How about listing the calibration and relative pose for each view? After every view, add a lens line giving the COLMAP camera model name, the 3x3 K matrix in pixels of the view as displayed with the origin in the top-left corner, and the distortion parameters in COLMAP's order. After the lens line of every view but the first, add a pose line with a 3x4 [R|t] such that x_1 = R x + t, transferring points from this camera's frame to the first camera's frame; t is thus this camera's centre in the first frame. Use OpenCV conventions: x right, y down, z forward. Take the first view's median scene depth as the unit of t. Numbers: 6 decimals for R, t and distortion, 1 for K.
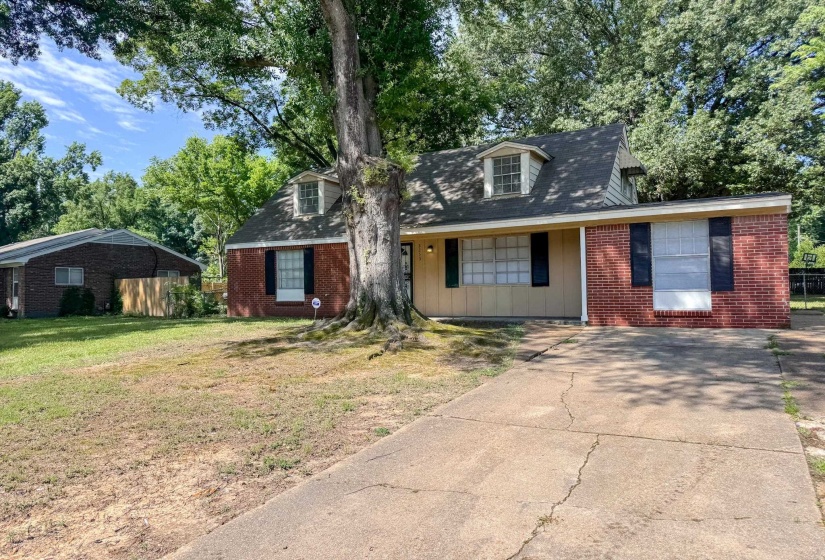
lens RADIAL K [[325.1, 0, 410.5], [0, 325.1, 269.5], [0, 0, 1]] dist [-0.001444, -0.000065]
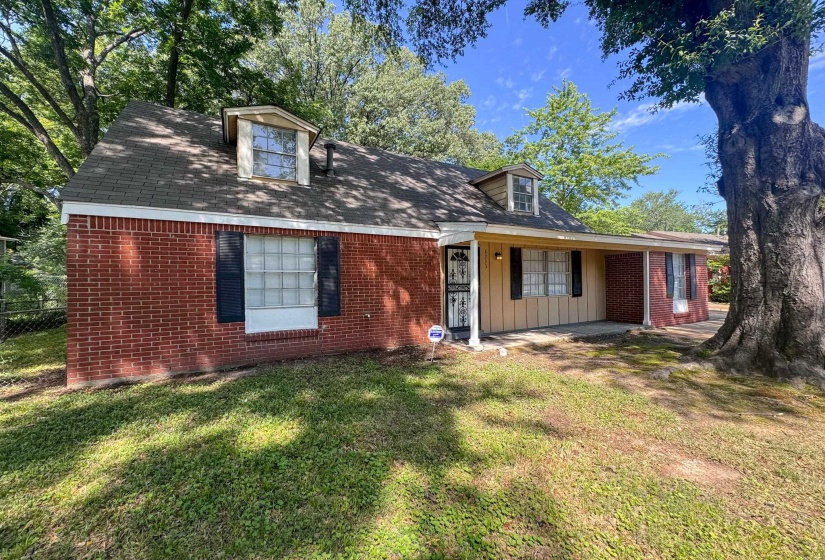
lens RADIAL K [[325.1, 0, 410.5], [0, 325.1, 269.5], [0, 0, 1]] dist [-0.001444, -0.000065]
pose [[0.673917, 0.057847, 0.736539, -0.645098], [-0.015474, 0.997816, -0.064210, 0.027793], [-0.738645, 0.031875, 0.673340, 0.492988]]
